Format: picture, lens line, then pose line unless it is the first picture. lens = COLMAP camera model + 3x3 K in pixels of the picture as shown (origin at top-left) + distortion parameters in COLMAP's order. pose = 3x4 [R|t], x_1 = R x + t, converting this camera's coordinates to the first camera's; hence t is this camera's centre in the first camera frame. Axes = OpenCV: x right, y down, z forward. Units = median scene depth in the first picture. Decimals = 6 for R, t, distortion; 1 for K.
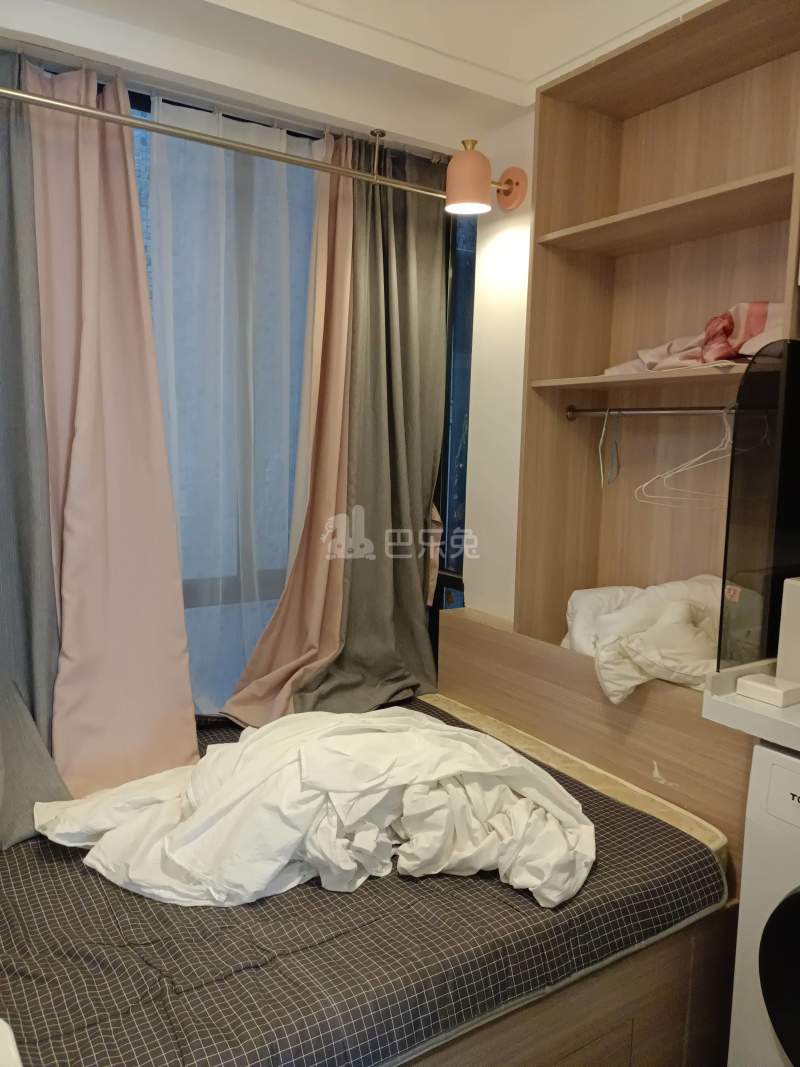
lens RADIAL K [[787.3, 0, 400.0], [0, 787.3, 533.5], [0, 0, 1]] dist [0.097515, -0.156219]
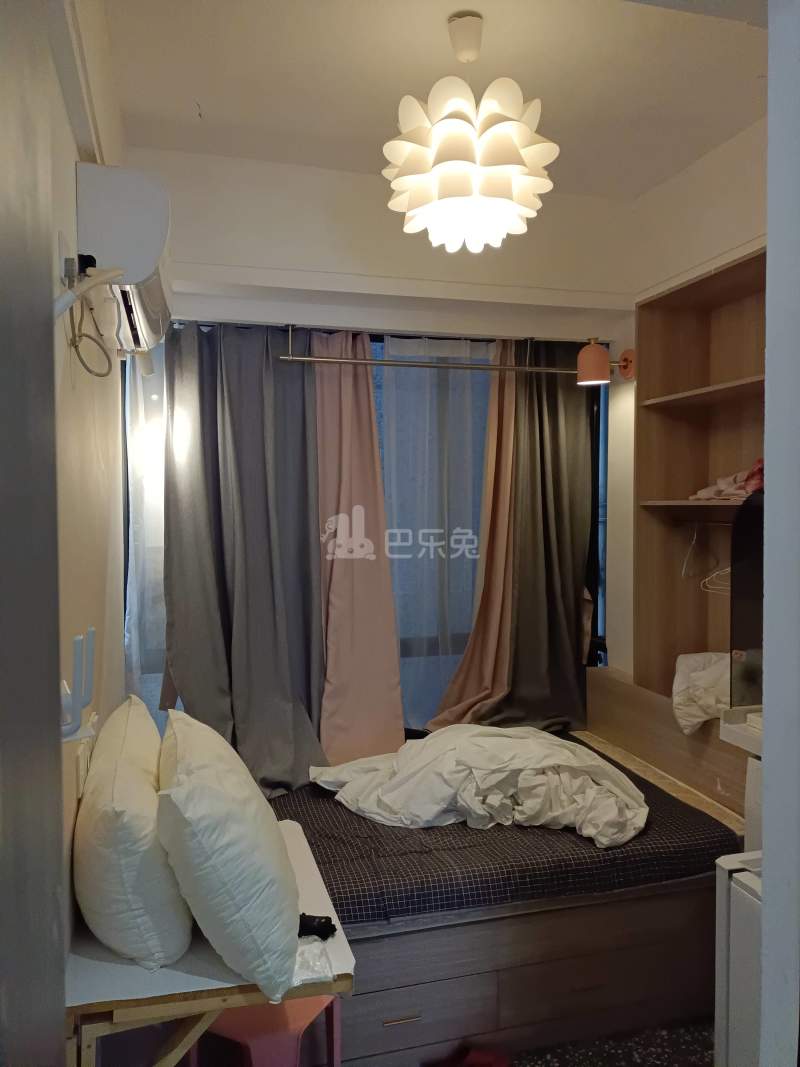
lens RADIAL K [[787.3, 0, 400.0], [0, 787.3, 533.5], [0, 0, 1]] dist [0.097515, -0.156219]
pose [[0.950672, -0.015662, -0.309802, 0.241536], [-0.010472, 0.996535, -0.082515, -0.019689], [0.310021, 0.081688, 0.947214, -0.547214]]
